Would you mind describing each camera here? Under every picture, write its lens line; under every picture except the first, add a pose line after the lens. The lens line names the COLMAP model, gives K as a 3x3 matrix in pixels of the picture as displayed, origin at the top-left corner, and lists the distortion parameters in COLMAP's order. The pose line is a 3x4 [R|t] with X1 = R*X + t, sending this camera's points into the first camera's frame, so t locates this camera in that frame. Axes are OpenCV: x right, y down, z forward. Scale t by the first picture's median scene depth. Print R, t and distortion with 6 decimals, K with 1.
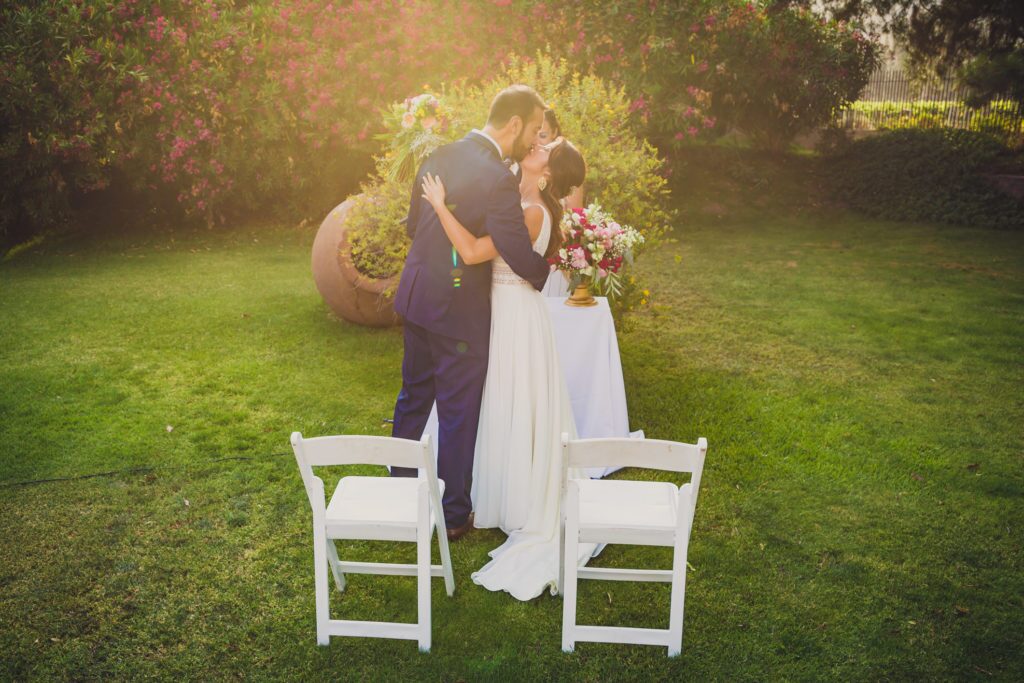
lens RADIAL K [[943.3, 0, 449.8], [0, 943.3, 406.4], [0, 0, 1]] dist [-0.107402, 0.074116]
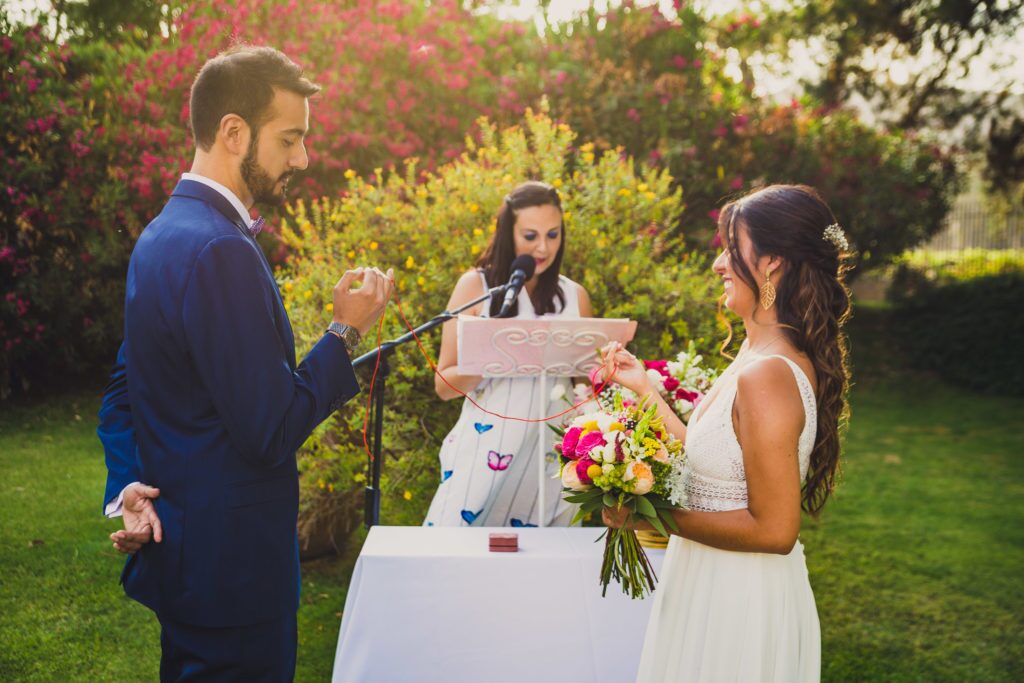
lens RADIAL K [[1264.9, 0, 512.0], [0, 1264.9, 341.5], [0, 0, 1]] dist [-0.261459, 0.958928]
pose [[0.992893, 0.017830, 0.117670, -0.010658], [0.010688, 0.971359, -0.237376, -0.021948], [-0.118532, 0.236947, 0.964265, 0.128285]]
